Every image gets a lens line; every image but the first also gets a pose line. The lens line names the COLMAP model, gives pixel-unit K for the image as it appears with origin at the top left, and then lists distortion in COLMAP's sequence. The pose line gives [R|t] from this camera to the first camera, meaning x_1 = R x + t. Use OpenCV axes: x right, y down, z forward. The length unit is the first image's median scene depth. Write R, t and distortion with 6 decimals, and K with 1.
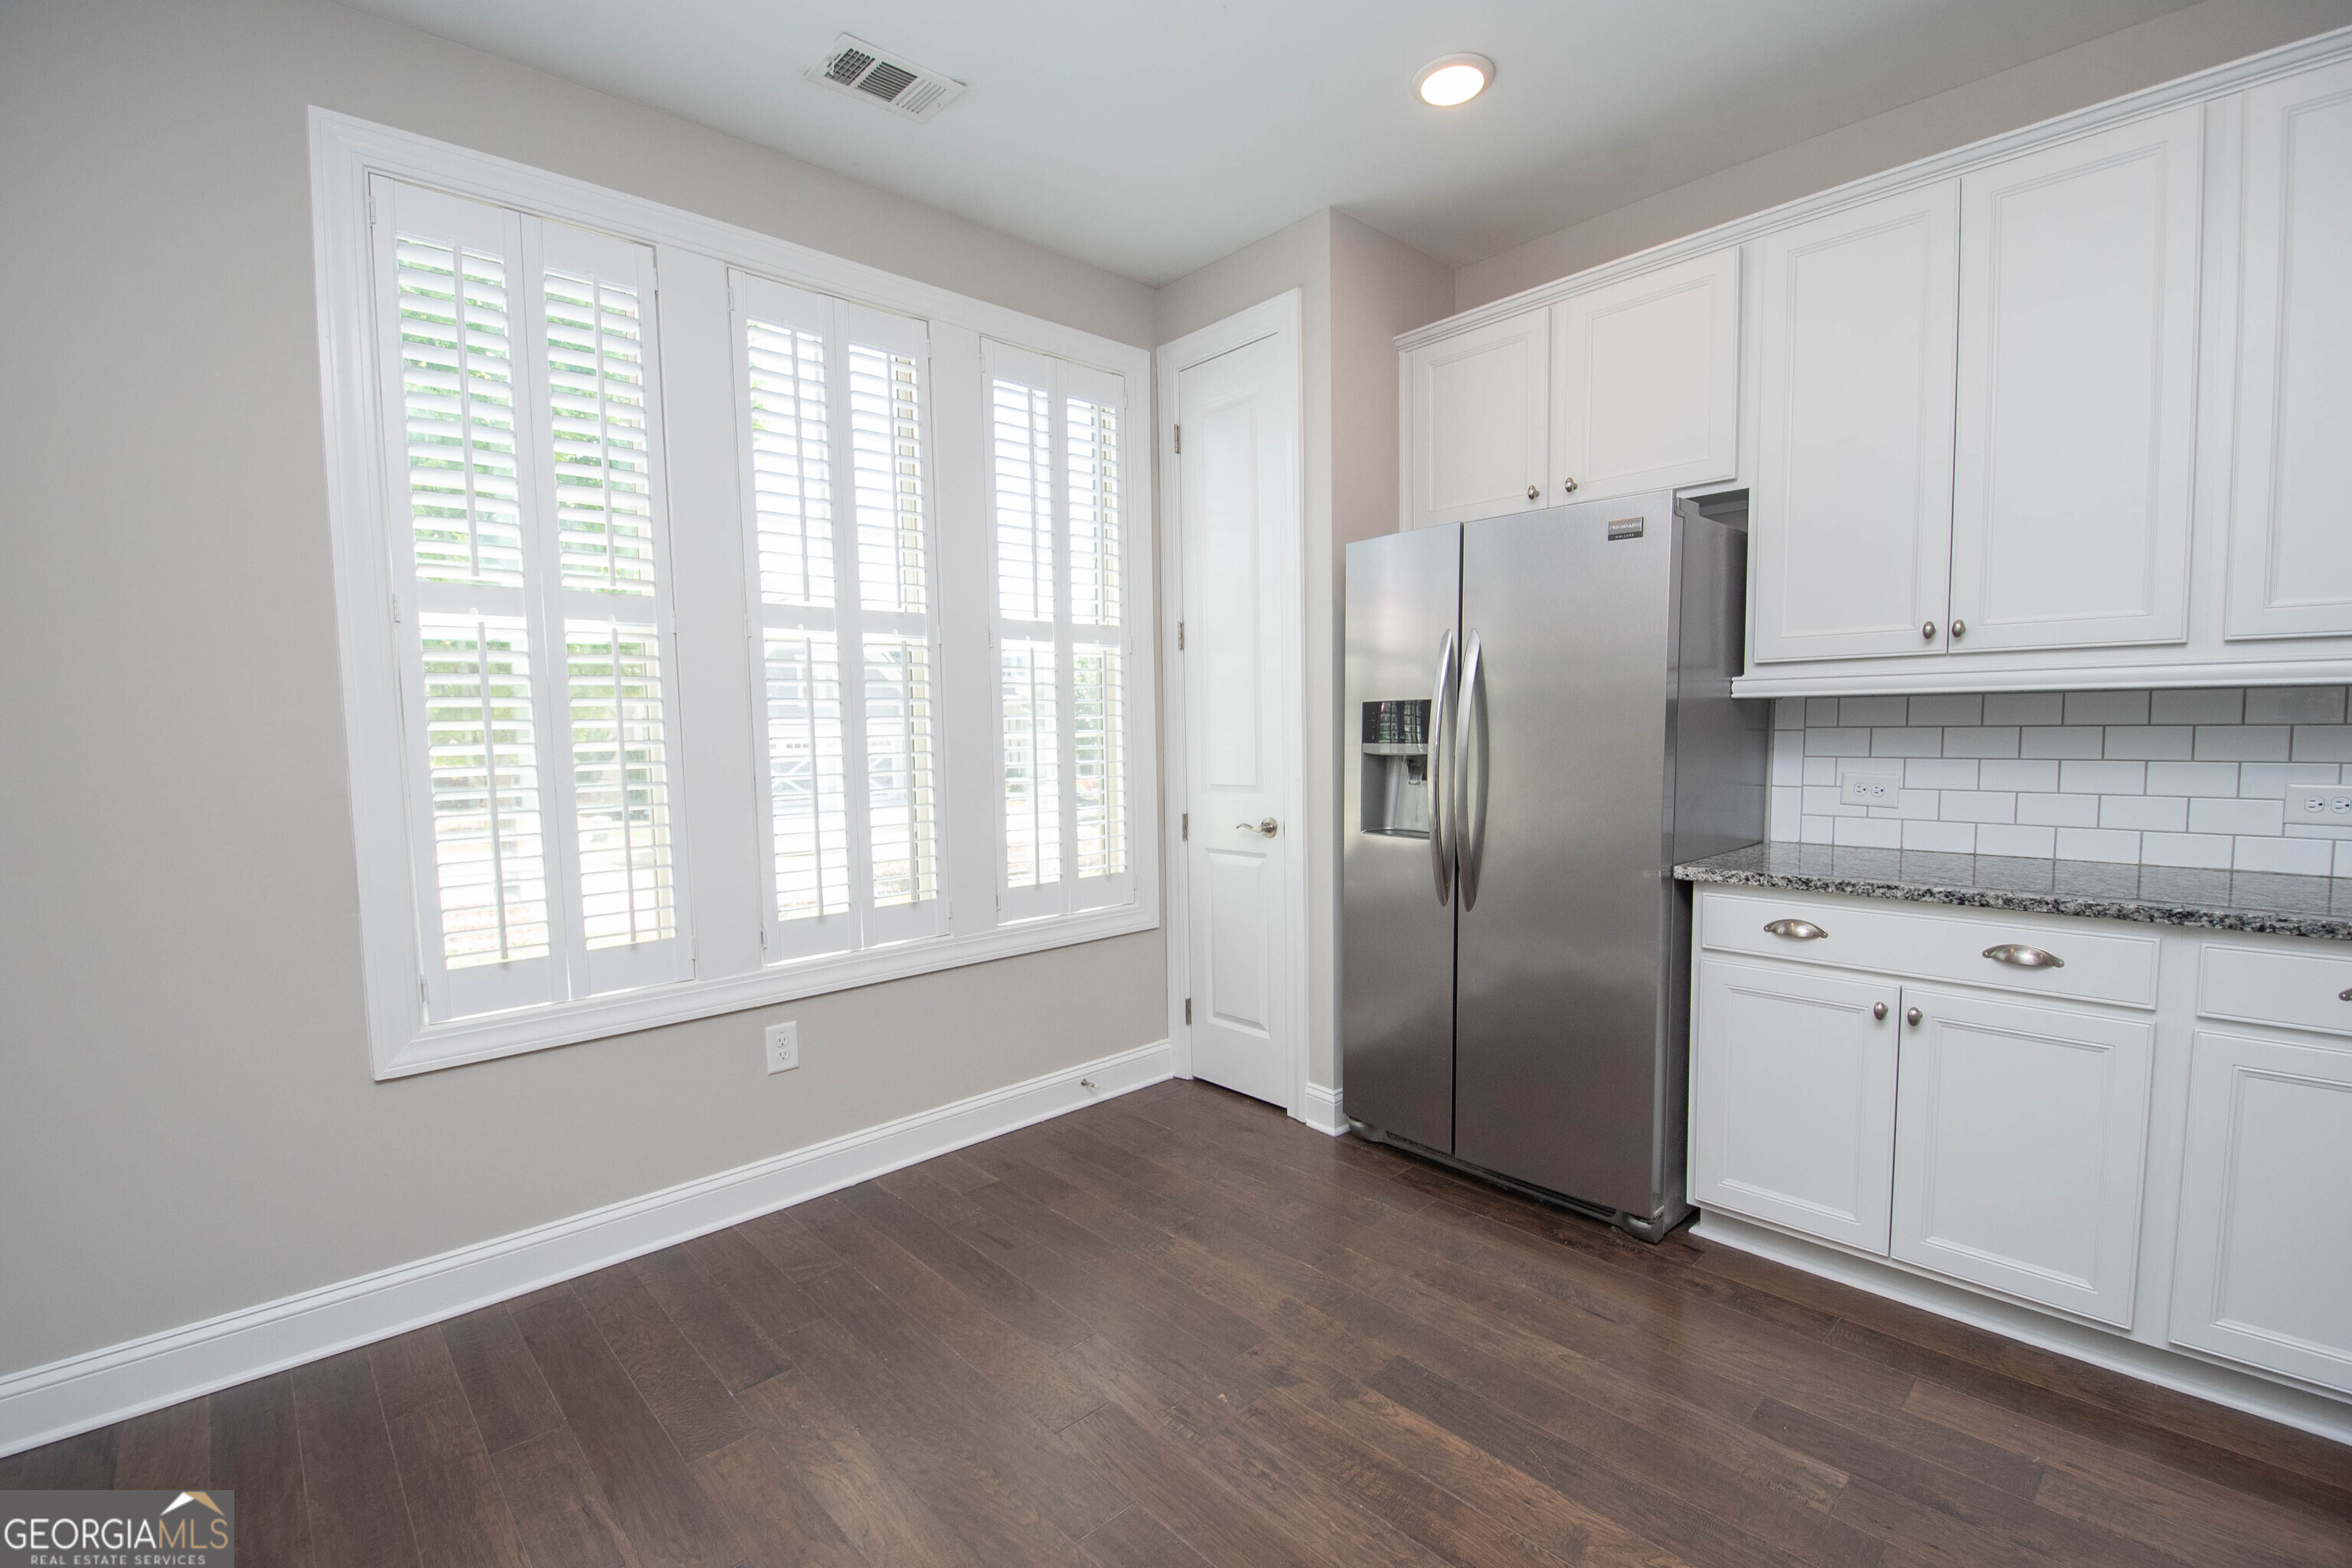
lens RADIAL K [[1024.0, 0, 1170.3], [0, 1024.0, 803.5], [0, 0, 1]] dist [0.012787, -0.018375]
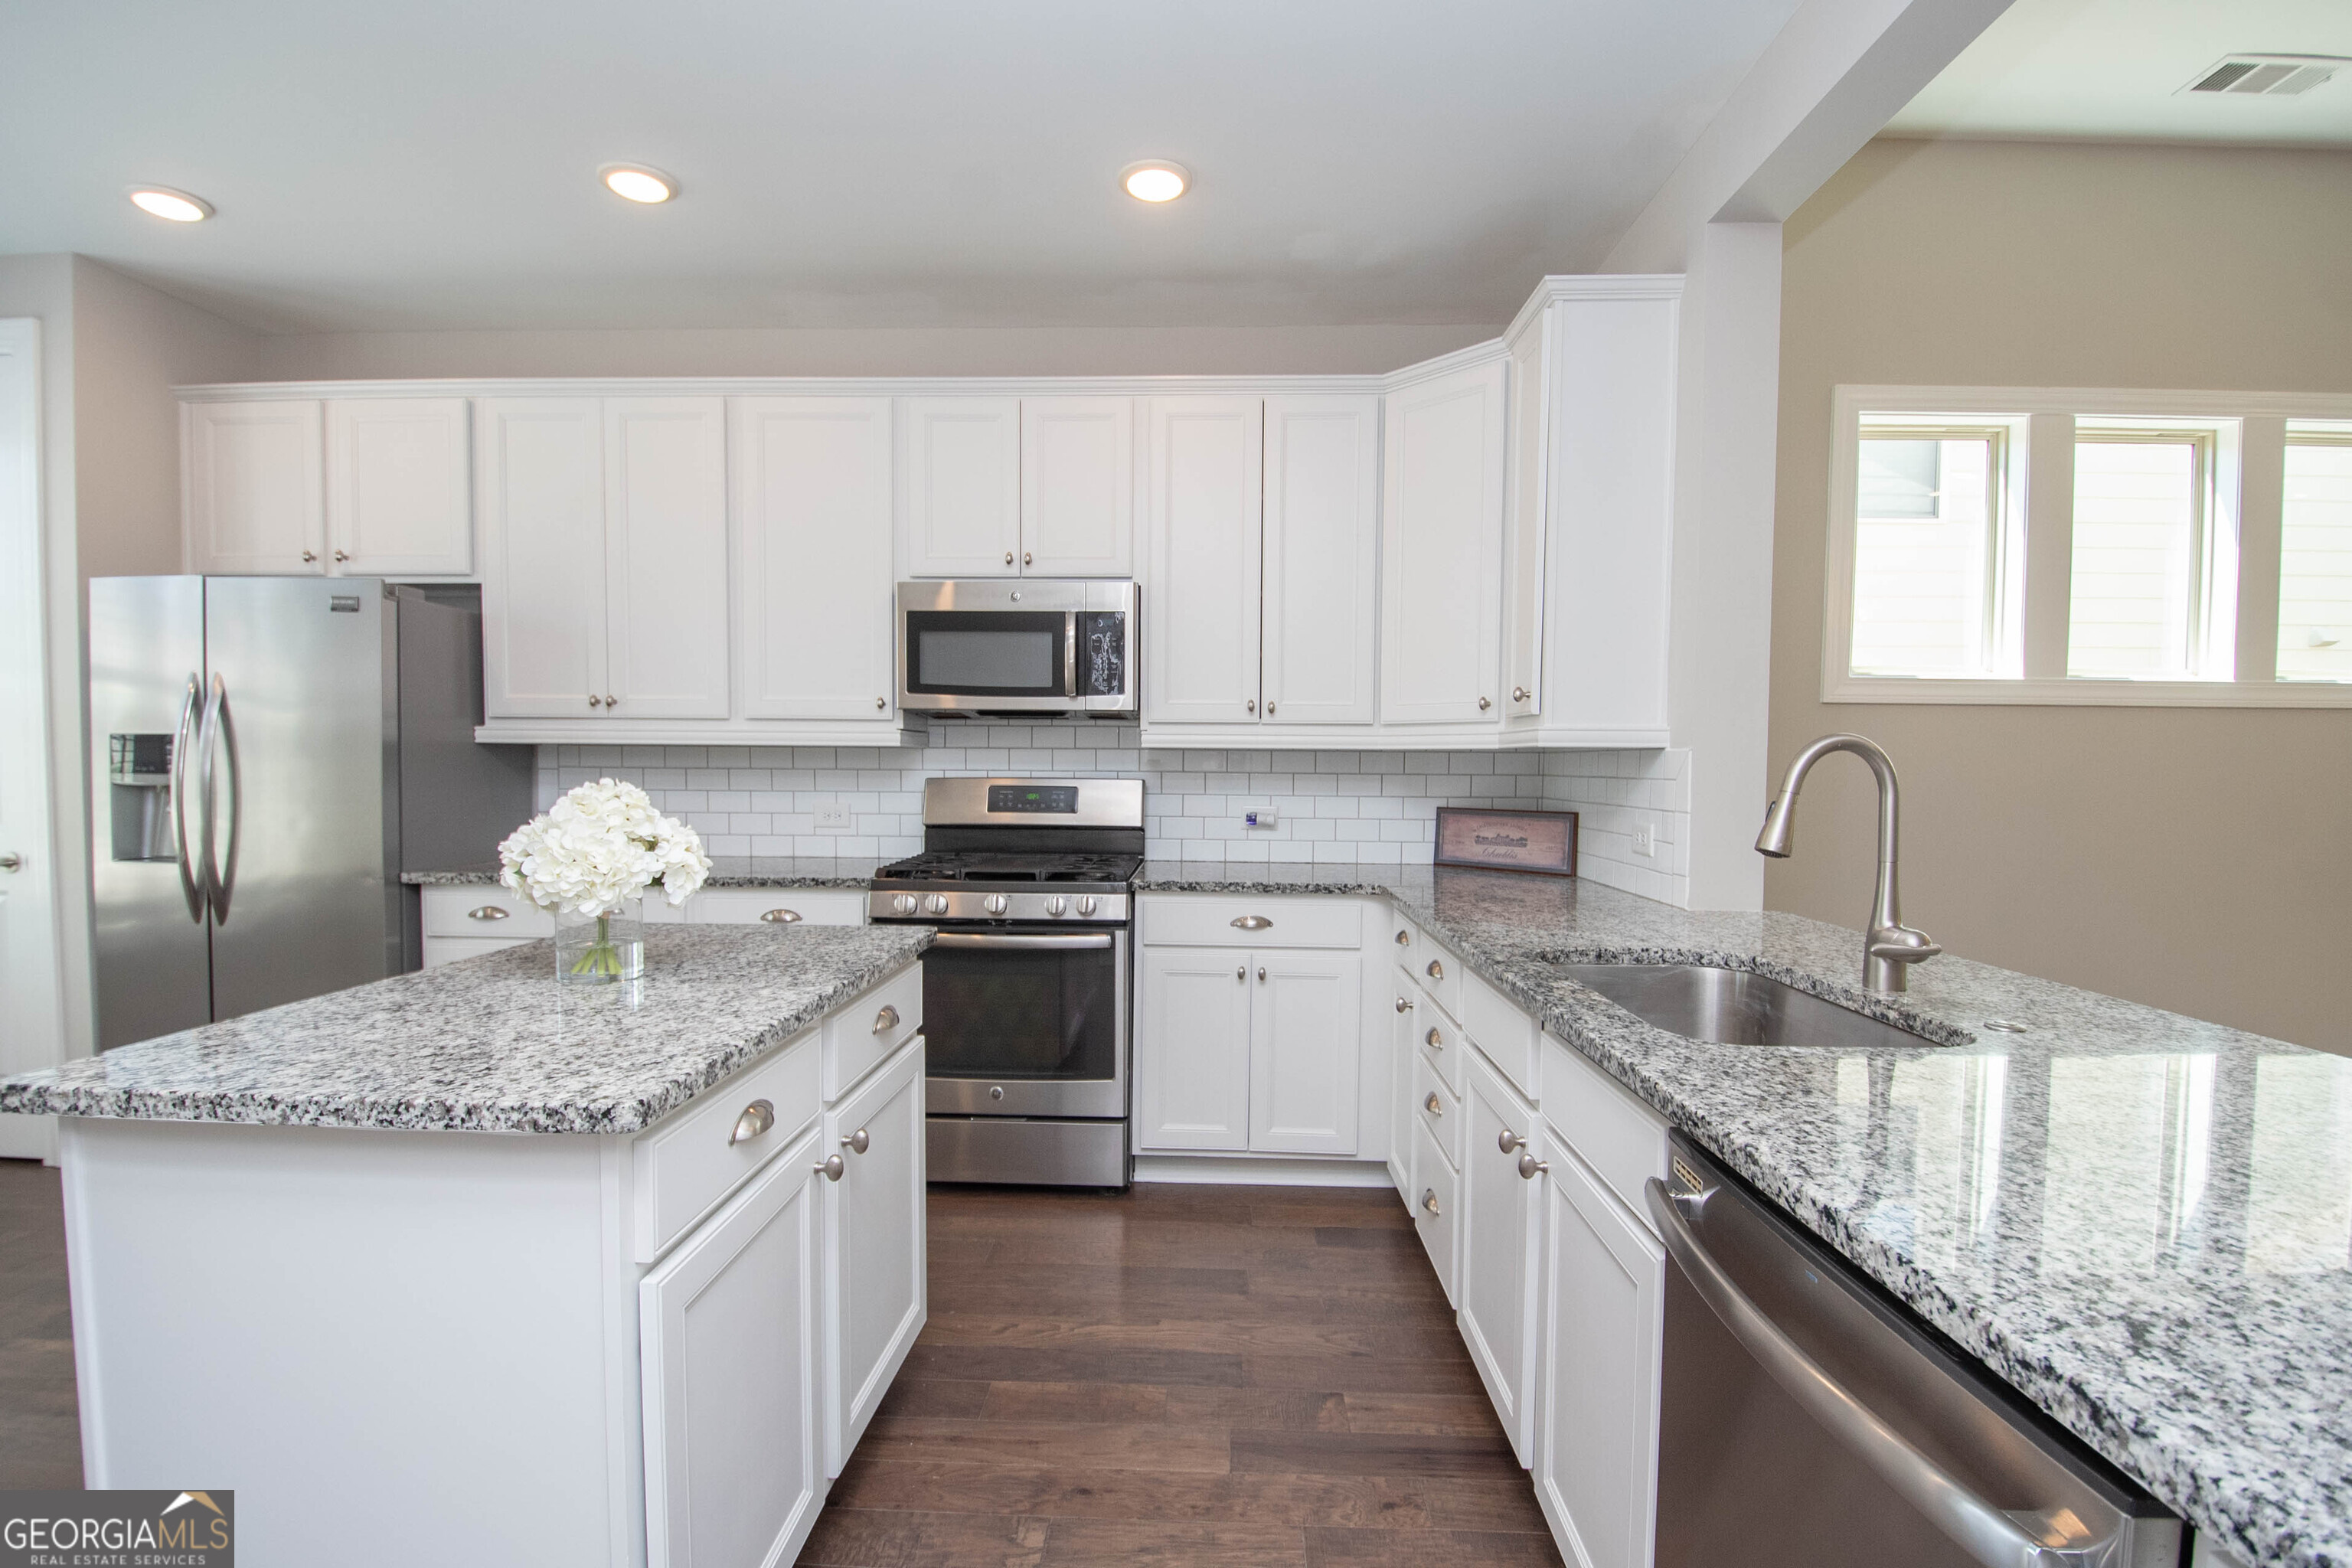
lens RADIAL K [[1072.6, 0, 1177.6], [0, 1072.6, 806.5], [0, 0, 1]] dist [0.018706, -0.025518]
pose [[0.701962, -0.004719, 0.712199, 0.219811], [0.034272, 0.999043, -0.027160, 0.048313], [-0.711390, 0.043474, 0.701452, -0.618895]]
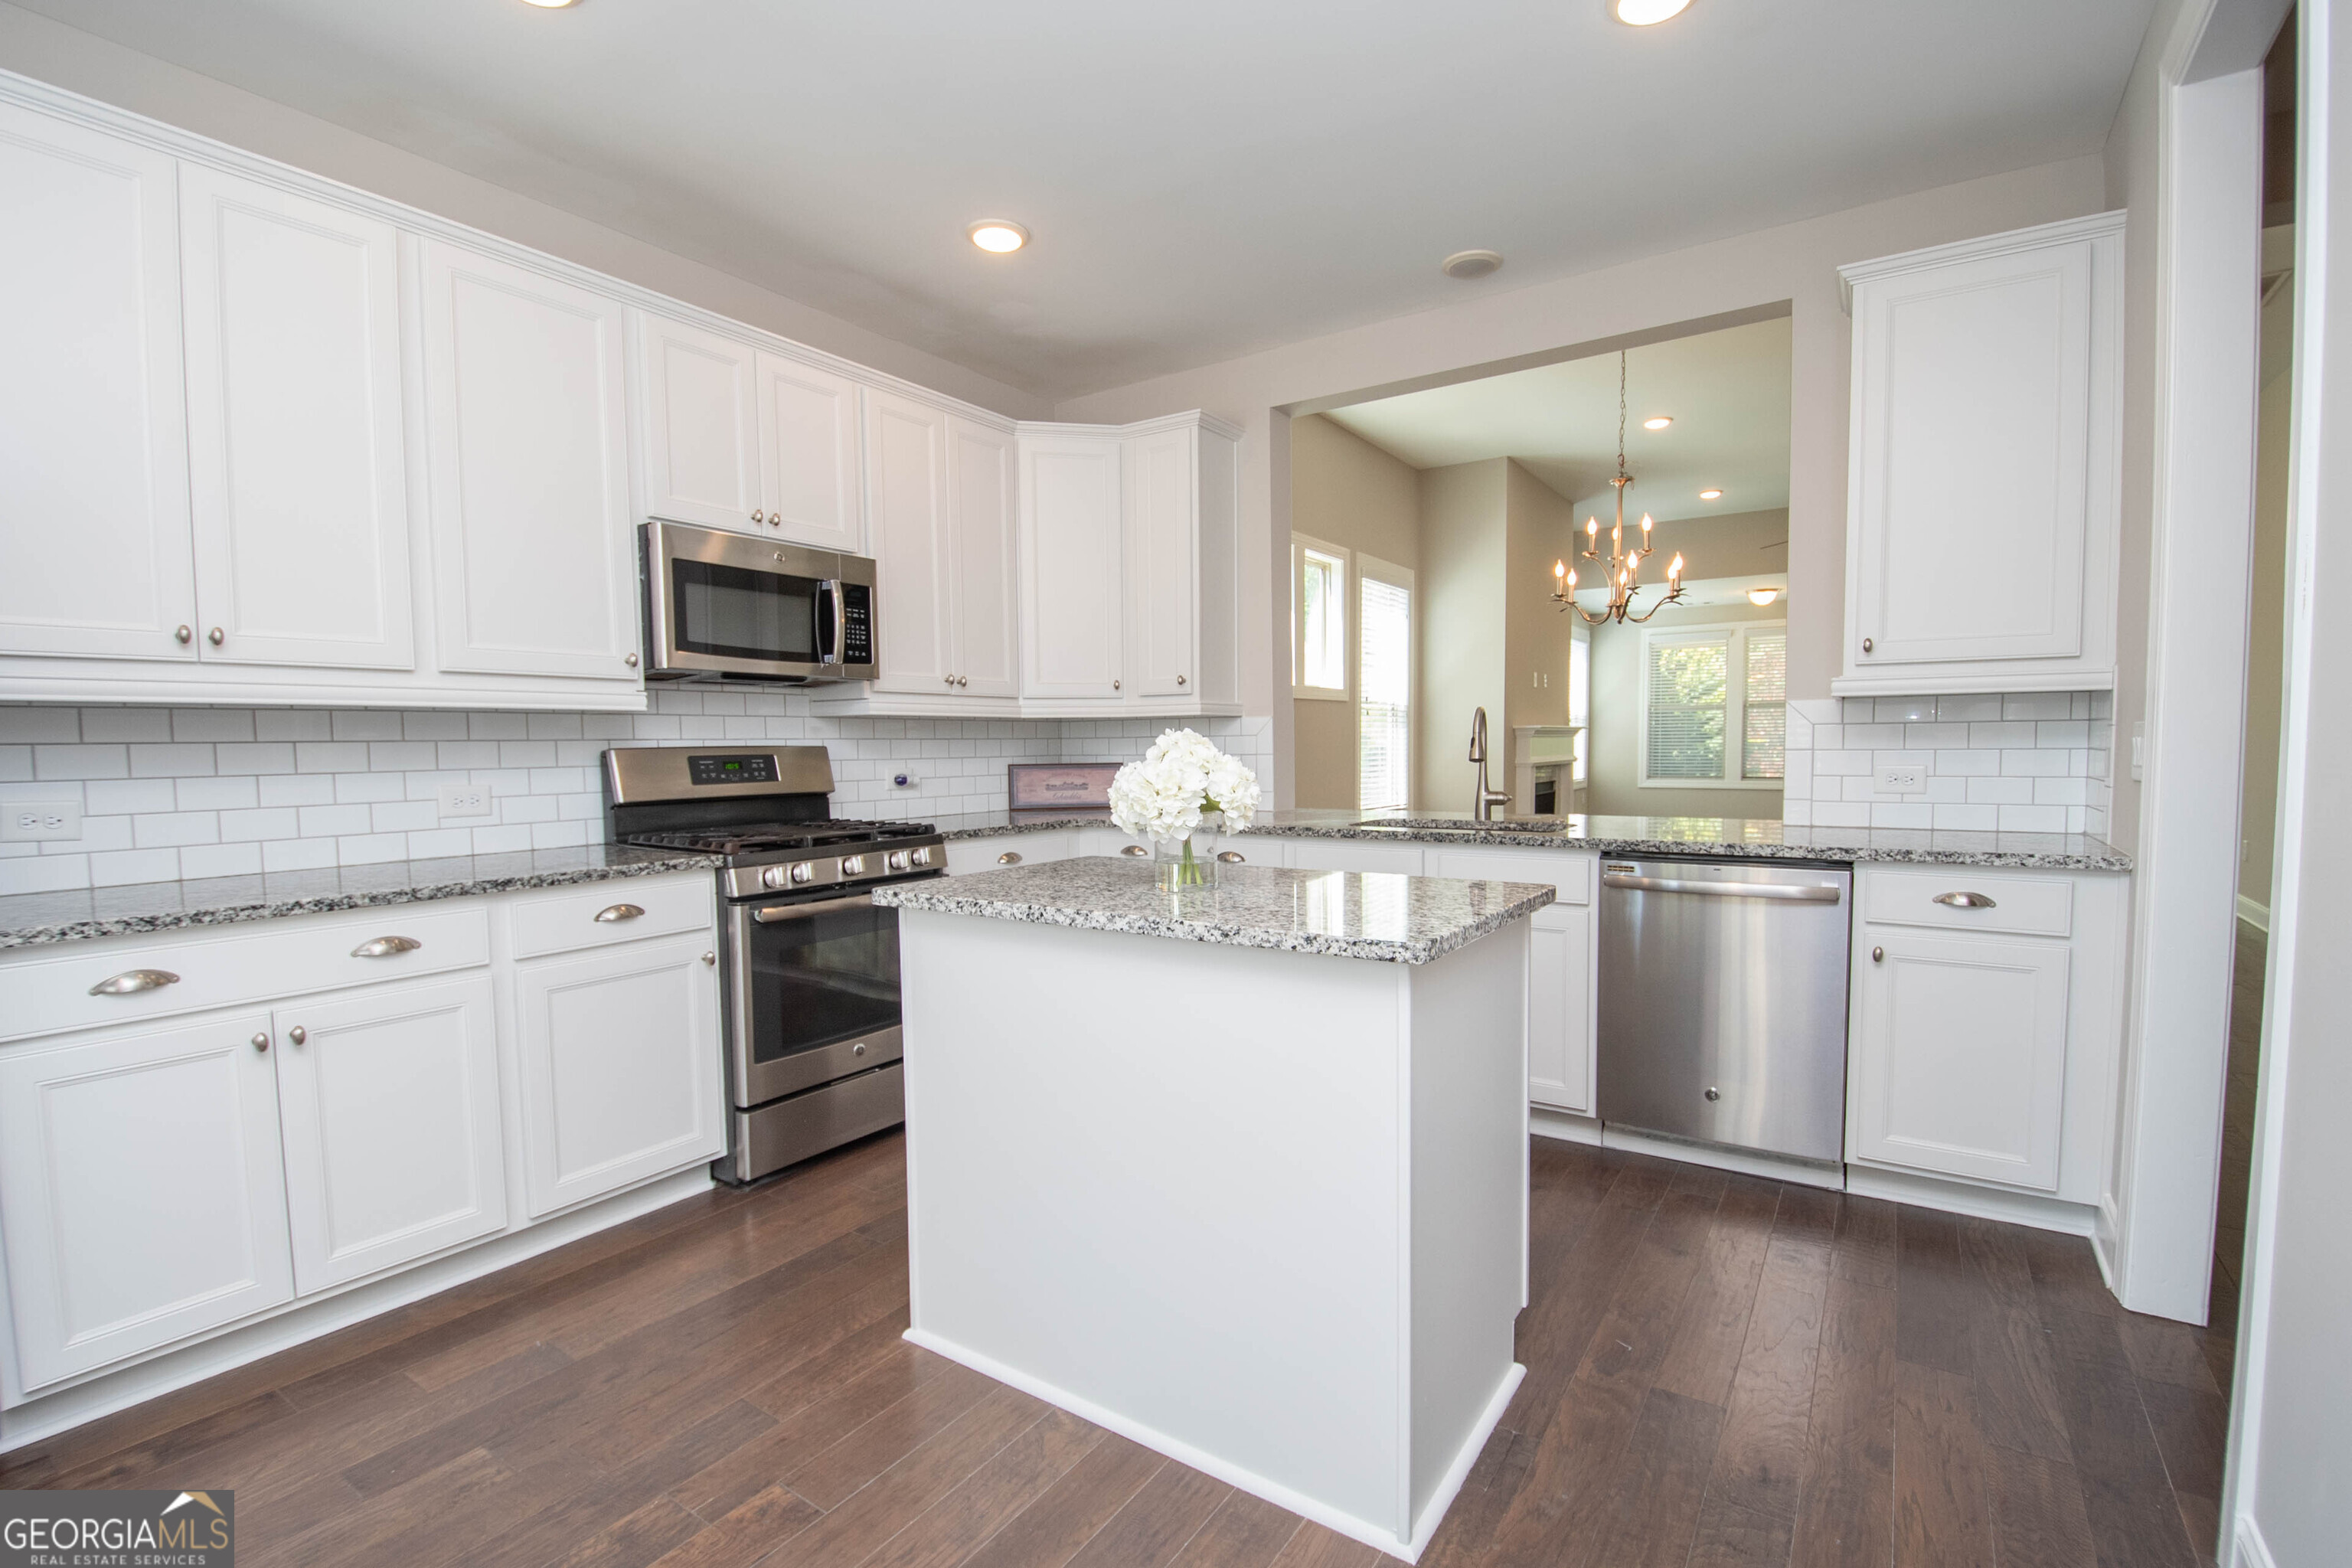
lens RADIAL K [[1052.0, 0, 1183.6], [0, 1052.0, 805.8], [0, 0, 1]] dist [0.016243, -0.025942]
pose [[-0.235670, -0.036437, 0.971150, -0.367371], [0.091512, 0.994025, 0.059502, 0.009509], [-0.967515, 0.102894, -0.230928, 0.351006]]
